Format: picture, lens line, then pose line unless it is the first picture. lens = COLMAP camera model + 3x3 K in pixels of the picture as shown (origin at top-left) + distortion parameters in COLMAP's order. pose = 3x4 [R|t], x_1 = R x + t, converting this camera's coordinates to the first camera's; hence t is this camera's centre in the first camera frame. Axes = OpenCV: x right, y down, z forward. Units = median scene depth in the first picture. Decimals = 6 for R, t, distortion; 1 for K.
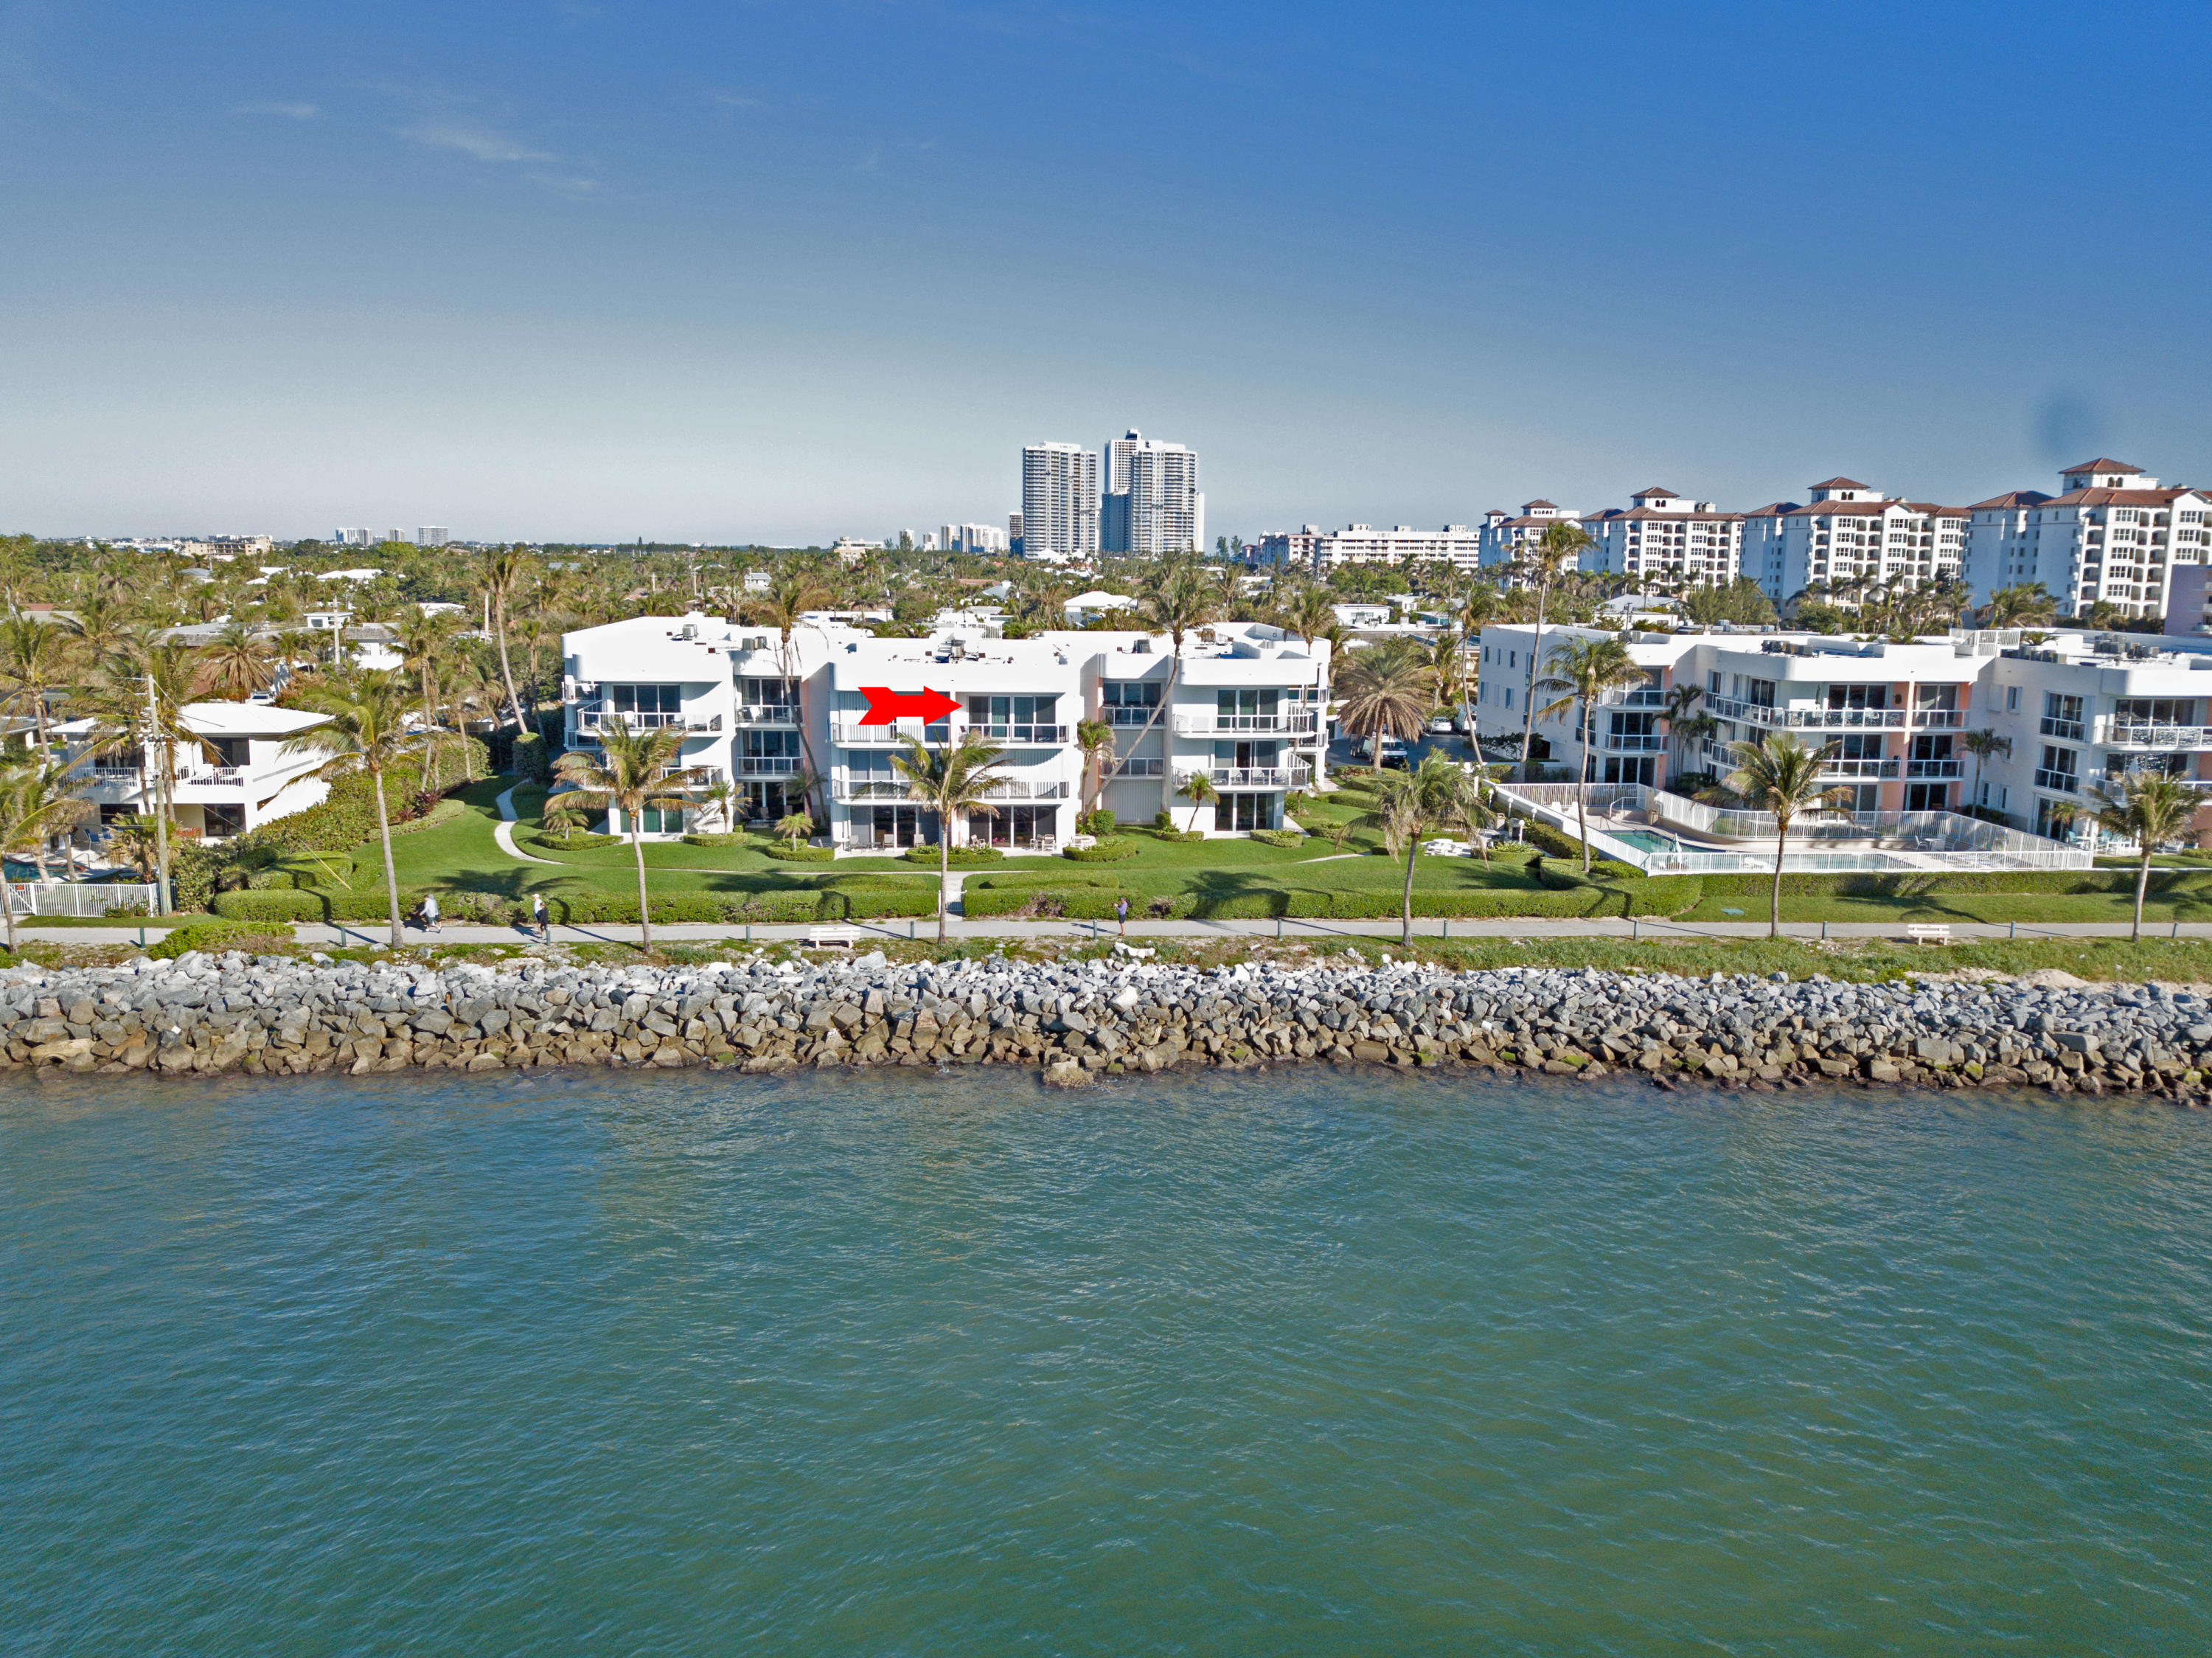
lens RADIAL K [[1676.0, 0, 1106.0], [0, 1676.0, 829.0], [0, 0, 1]] dist [0.004056, 0.004112]
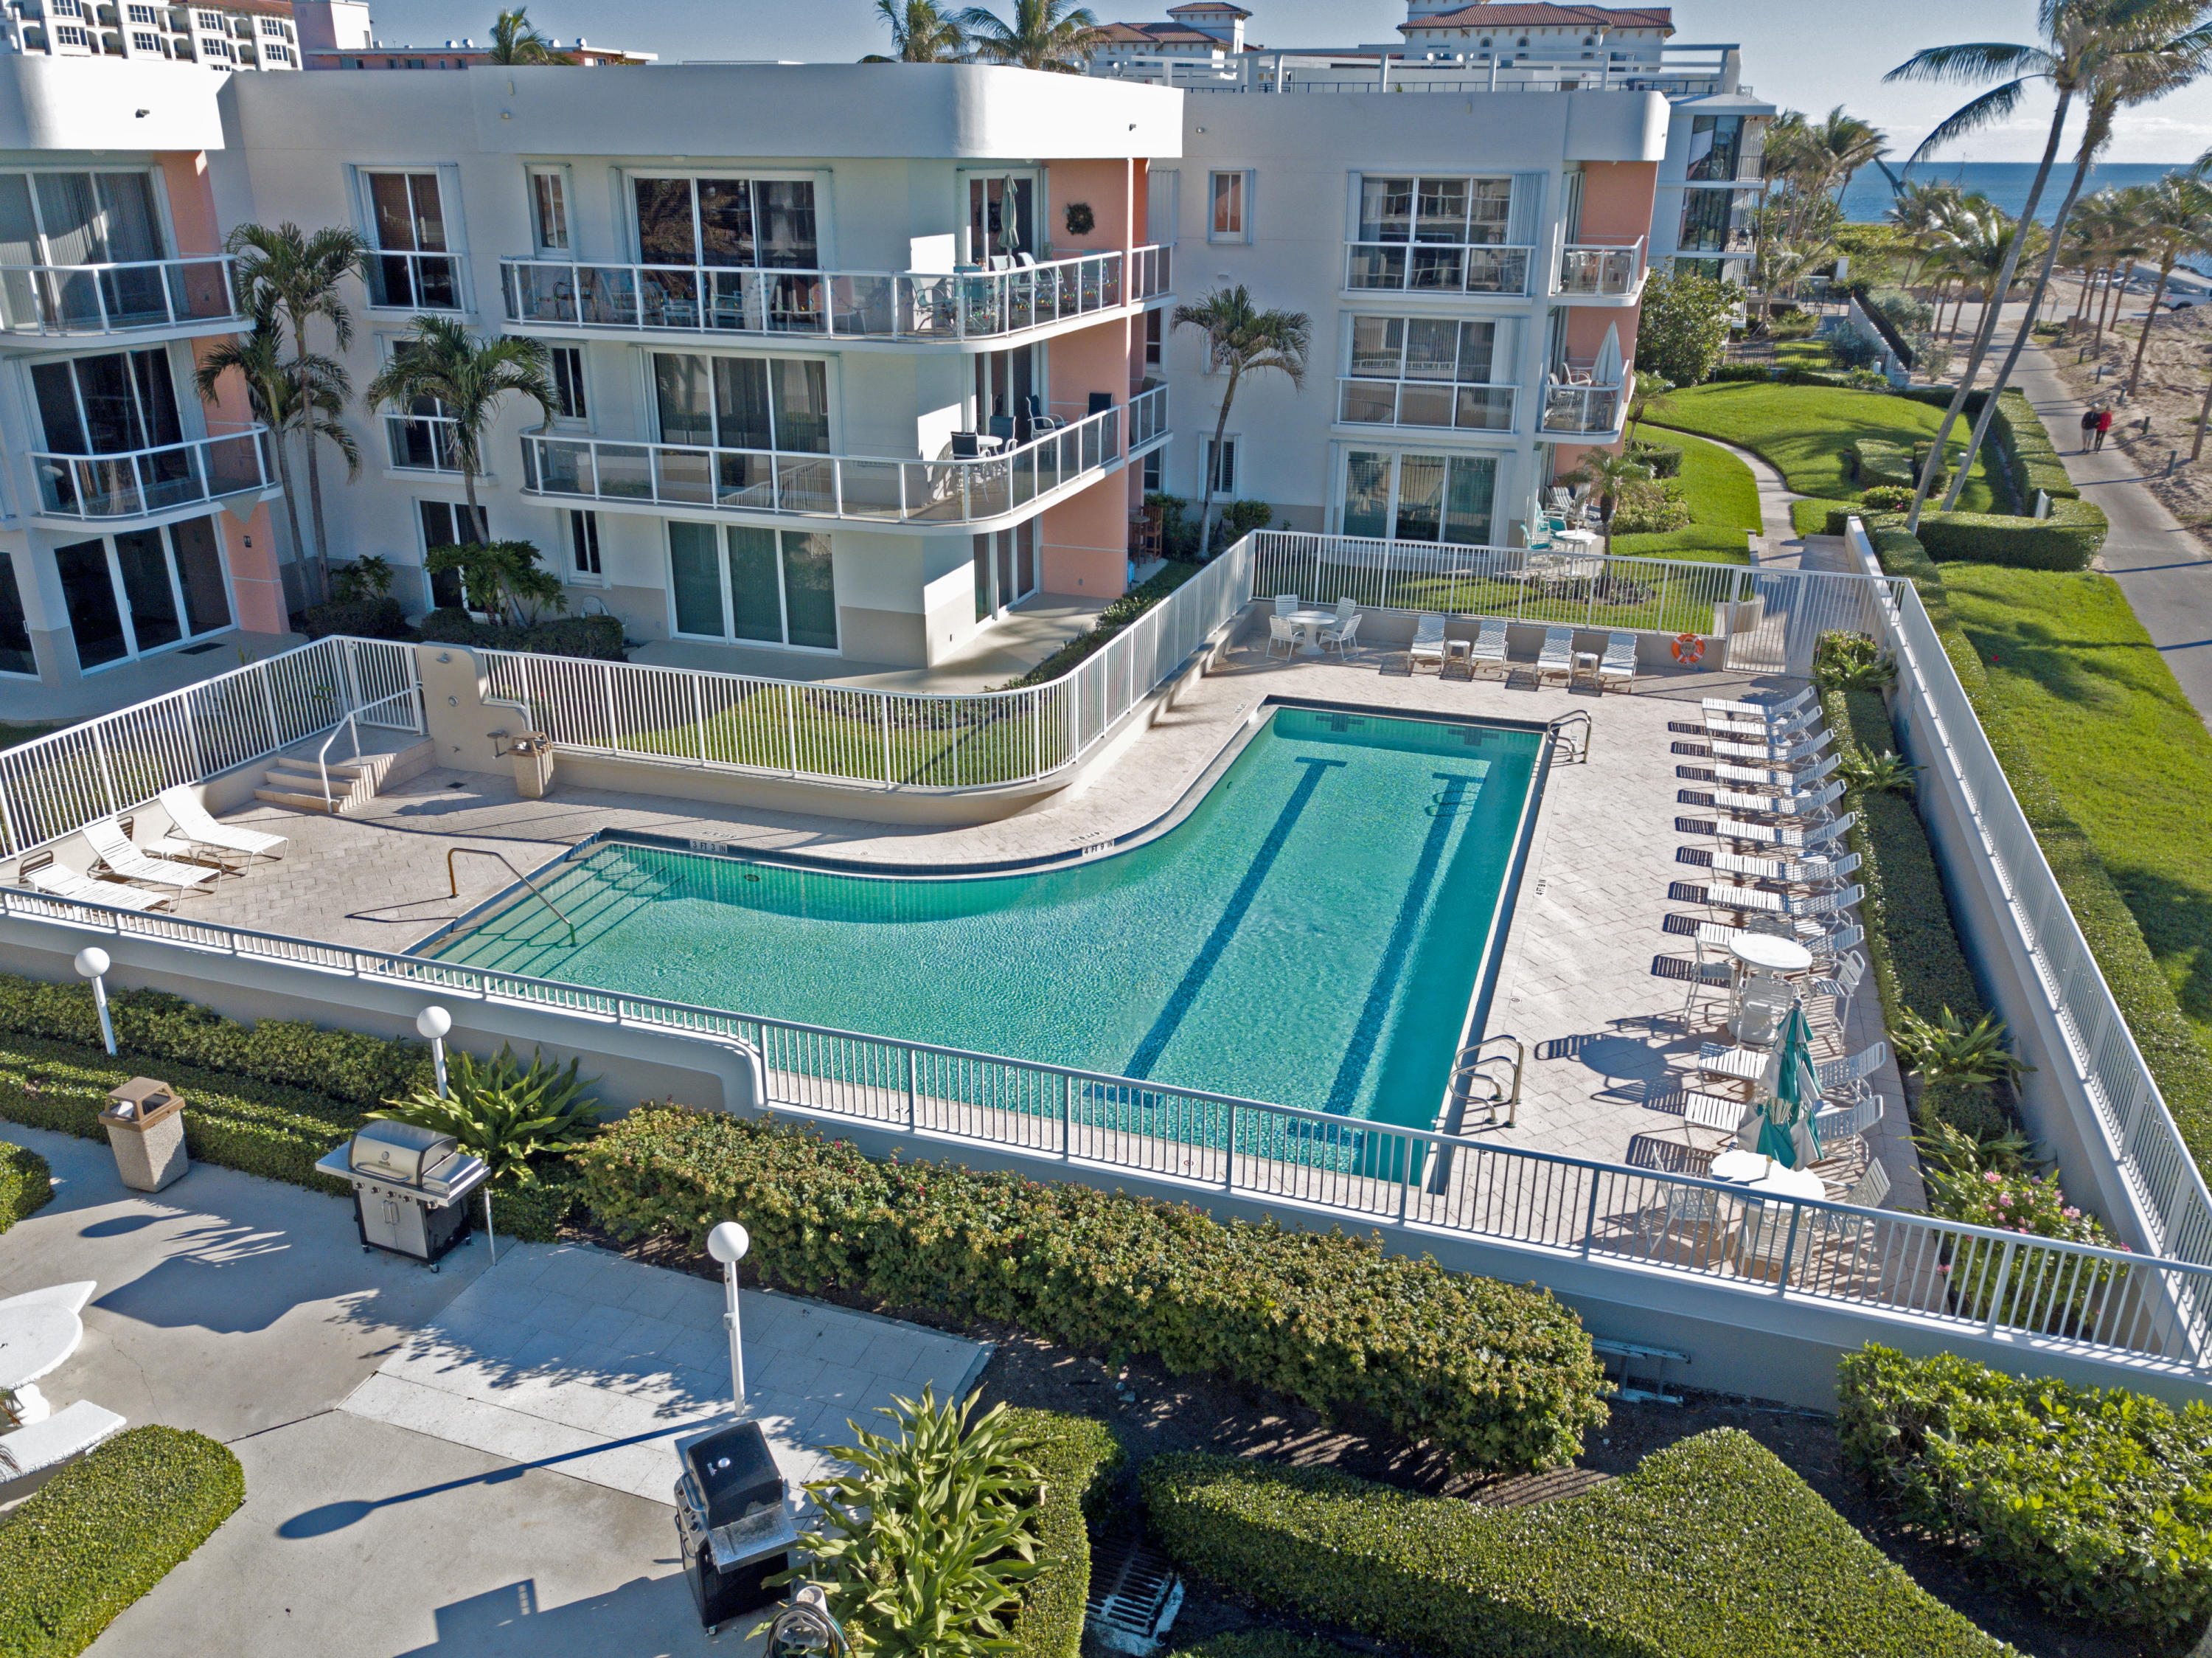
lens RADIAL K [[1676.0, 0, 1106.0], [0, 1676.0, 829.0], [0, 0, 1]] dist [0.004056, 0.004112]
pose [[0.371022, -0.353578, 0.858676, 0.142723], [0.149332, 0.935359, 0.320629, -0.070328], [-0.916538, 0.009267, 0.399840, 0.864173]]
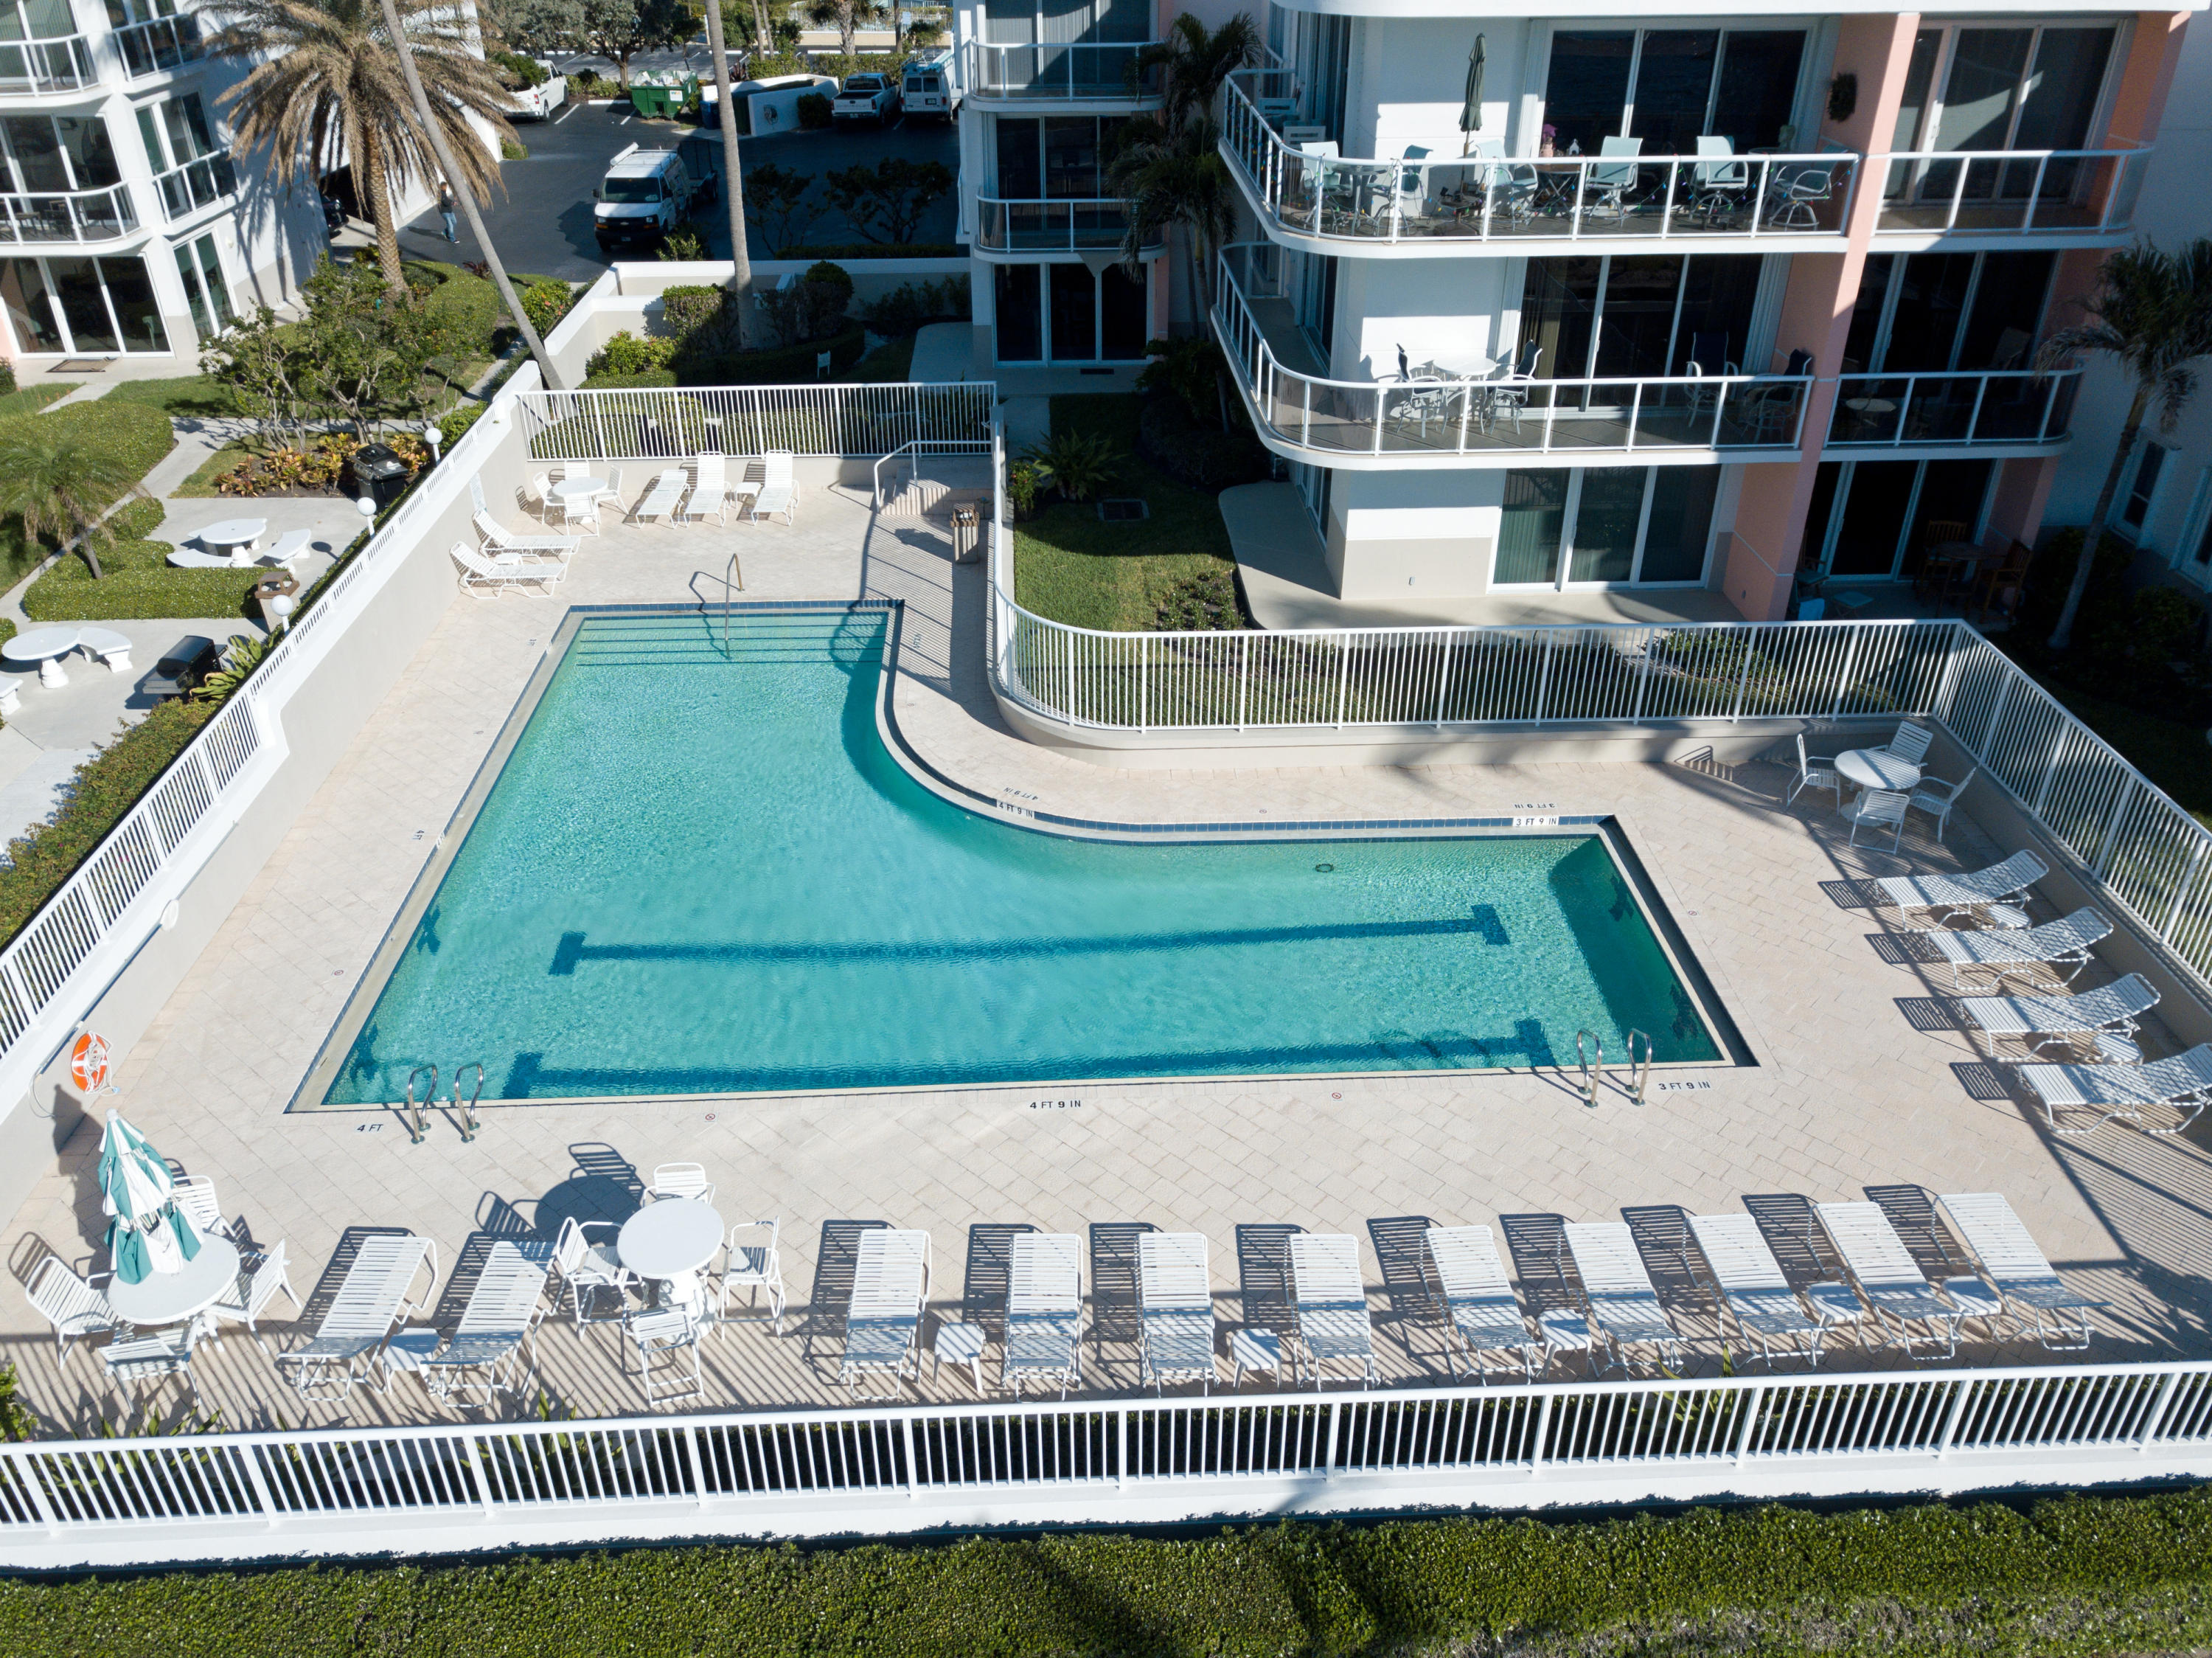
lens RADIAL K [[1676.0, 0, 1106.0], [0, 1676.0, 829.0], [0, 0, 1]] dist [0.004056, 0.004112]
pose [[0.999557, 0.000084, -0.029763, 0.378637], [0.010853, 0.930122, 0.367091, -0.069959], [0.027714, -0.367251, 0.929709, 0.748051]]
